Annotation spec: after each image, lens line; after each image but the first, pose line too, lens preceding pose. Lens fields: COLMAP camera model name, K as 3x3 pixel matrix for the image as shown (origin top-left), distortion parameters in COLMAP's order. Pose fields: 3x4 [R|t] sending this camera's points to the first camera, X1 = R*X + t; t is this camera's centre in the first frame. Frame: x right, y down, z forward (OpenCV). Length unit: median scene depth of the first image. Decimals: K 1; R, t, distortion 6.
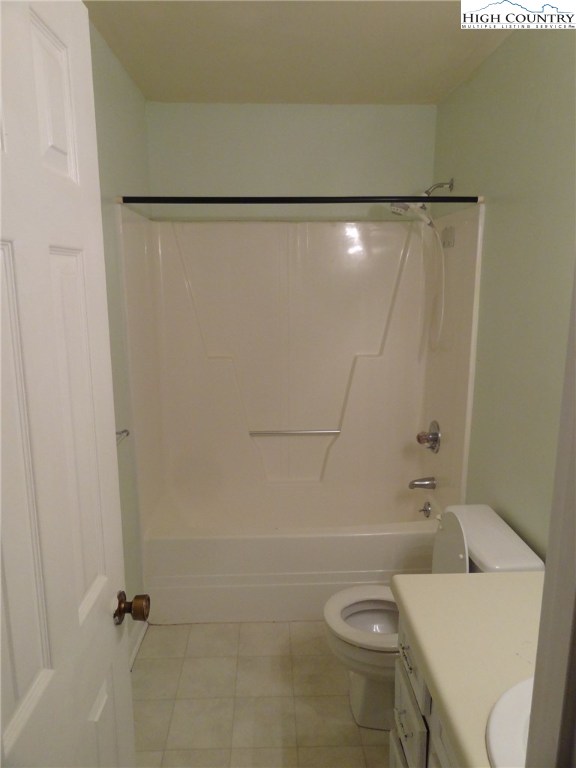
lens RADIAL K [[544.8, 0, 288.0], [0, 544.8, 384.0], [0, 0, 1]] dist [0.008118, 0.002330]
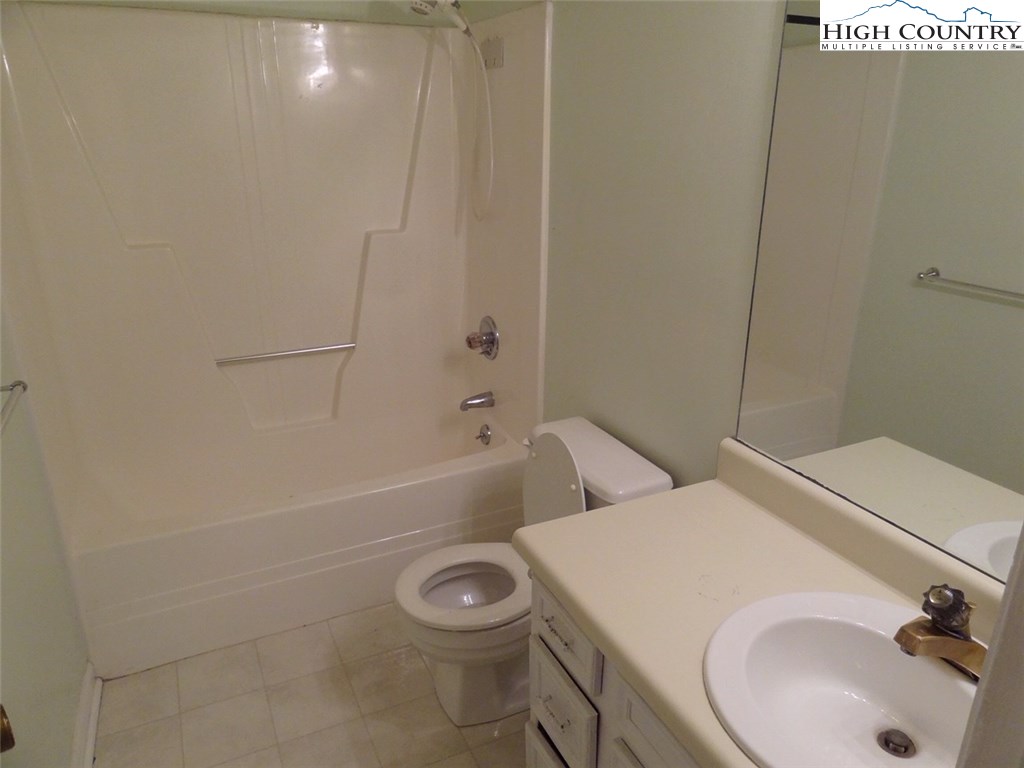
lens RADIAL K [[726.4, 0, 512.0], [0, 726.4, 384.0], [0, 0, 1]] dist [0.008118, 0.002330]
pose [[0.916594, -0.129026, 0.378427, -0.091585], [0.071264, 0.984064, 0.162908, -0.000181], [-0.393416, -0.122352, 0.911183, 0.083824]]
